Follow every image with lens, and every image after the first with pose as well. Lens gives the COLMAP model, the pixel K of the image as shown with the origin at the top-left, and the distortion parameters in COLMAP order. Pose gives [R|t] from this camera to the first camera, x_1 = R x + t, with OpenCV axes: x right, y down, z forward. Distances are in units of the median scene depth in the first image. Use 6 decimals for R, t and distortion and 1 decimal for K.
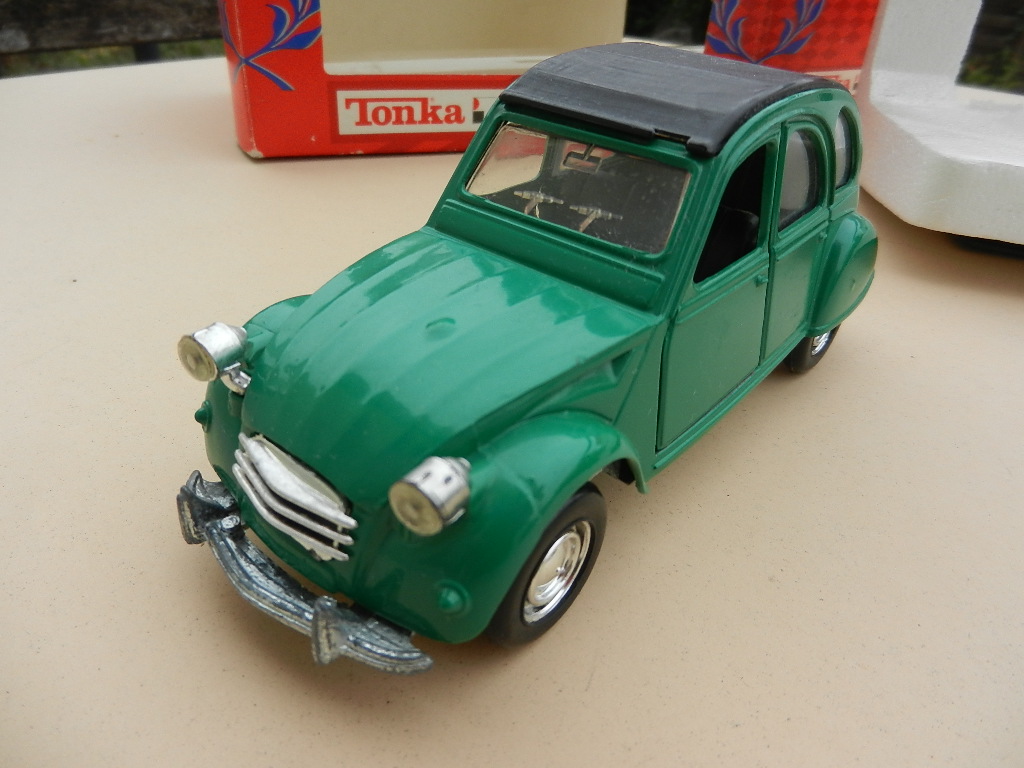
lens RADIAL K [[733.3, 0, 501.8], [0, 733.3, 379.8], [0, 0, 1]] dist [-0.016995, 0.004080]
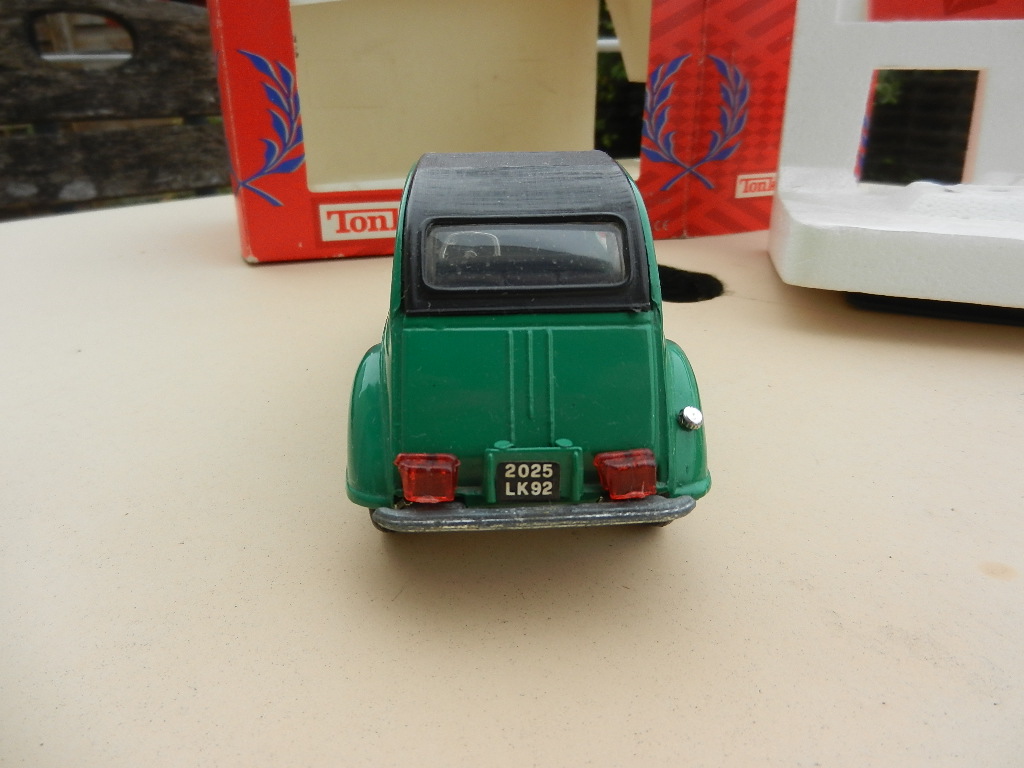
lens RADIAL K [[733.3, 0, 507.3], [0, 733.3, 384.5], [0, 0, 1]] dist [-0.016995, 0.004080]
pose [[0.997609, -0.030835, -0.061857, 0.138679], [0.020214, 0.986002, -0.165505, 0.092663], [0.066094, 0.163858, 0.984267, -0.102110]]
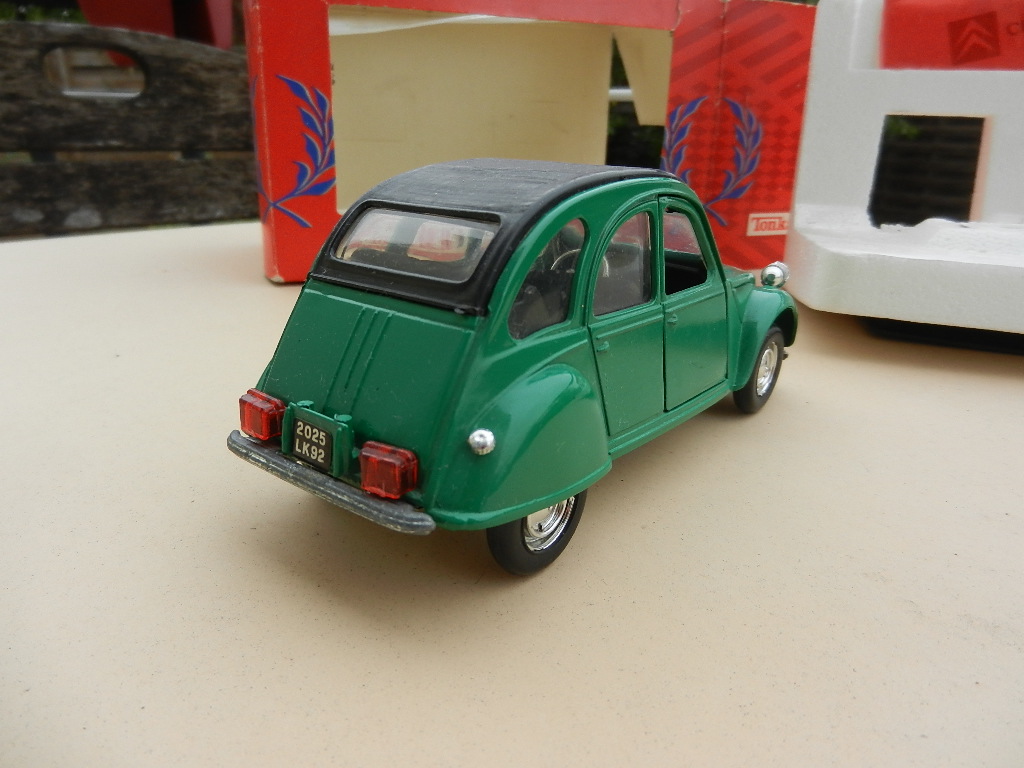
lens RADIAL K [[733.3, 0, 502.5], [0, 733.3, 385.4], [0, 0, 1]] dist [-0.016995, 0.004080]
pose [[0.999159, -0.010674, -0.039579, 0.074554], [0.001397, 0.973811, -0.227353, 0.130264], [0.040970, 0.227106, 0.973008, -0.108009]]
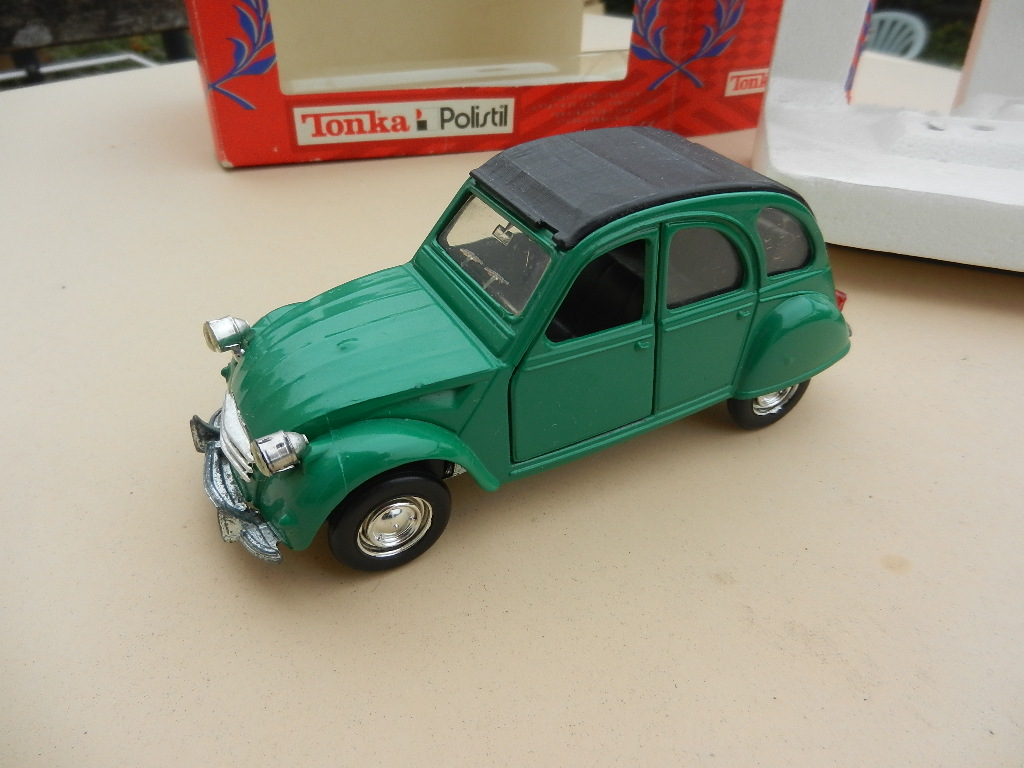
lens RADIAL K [[733.3, 0, 506.3], [0, 733.3, 378.5], [0, 0, 1]] dist [-0.016995, 0.004080]
pose [[0.998876, -0.002280, -0.047353, 0.156246], [0.004739, 0.998643, 0.051867, -0.026600], [0.047170, -0.052033, 0.997531, -0.149137]]
